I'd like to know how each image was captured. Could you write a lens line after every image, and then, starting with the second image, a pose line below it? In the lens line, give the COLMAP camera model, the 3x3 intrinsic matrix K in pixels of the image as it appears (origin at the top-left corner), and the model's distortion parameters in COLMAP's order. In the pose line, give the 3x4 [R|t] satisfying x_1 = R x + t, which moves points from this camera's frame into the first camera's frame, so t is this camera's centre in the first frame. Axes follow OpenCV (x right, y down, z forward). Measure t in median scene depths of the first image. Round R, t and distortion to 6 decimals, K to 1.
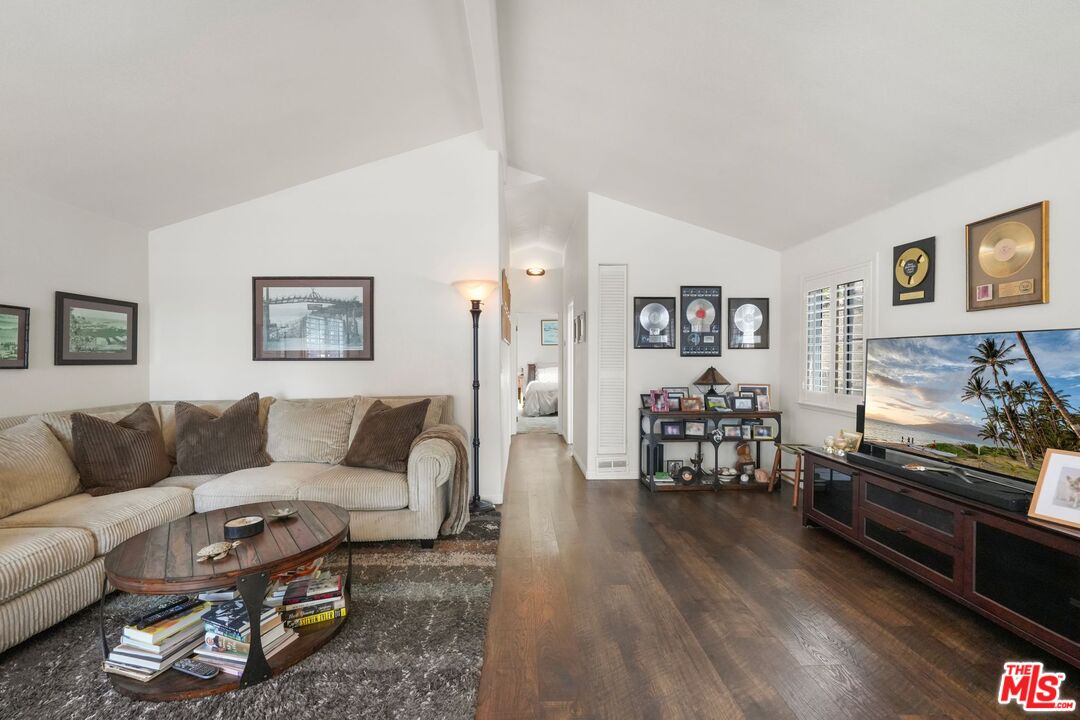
lens RADIAL K [[473.9, 0, 540.0], [0, 473.9, 360.0], [0, 0, 1]] dist [-0.000398, 0.000746]
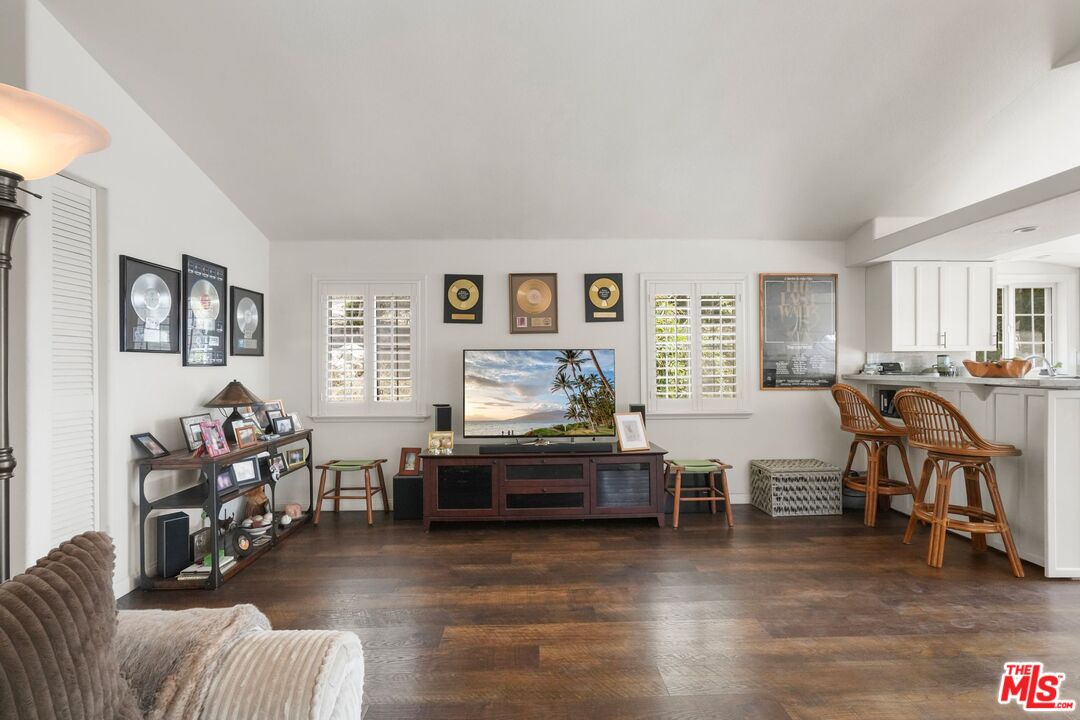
lens RADIAL K [[481.0, 0, 537.2], [0, 481.0, 364.3], [0, 0, 1]] dist [-0.024176, 0.007904]
pose [[0.017890, 0.000630, 0.999840, -0.407143], [0.012747, 0.999918, -0.000858, -0.004206], [-0.999759, 0.012760, 0.017881, 0.642738]]
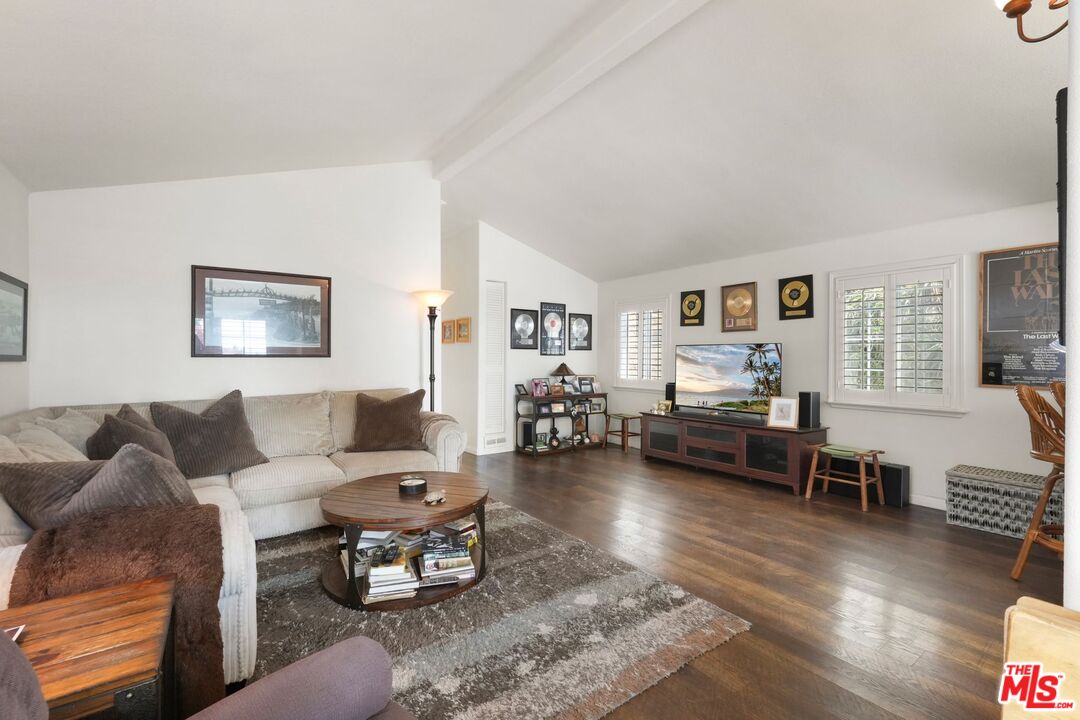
lens RADIAL K [[473.9, 0, 540.0], [0, 473.9, 360.0], [0, 0, 1]] dist [-0.000398, 0.000746]
pose [[0.831742, -0.000169, 0.555162, -0.548816], [-0.000359, 1.000000, 0.000842, 0.006018], [-0.555162, -0.000899, 0.831742, -0.128733]]
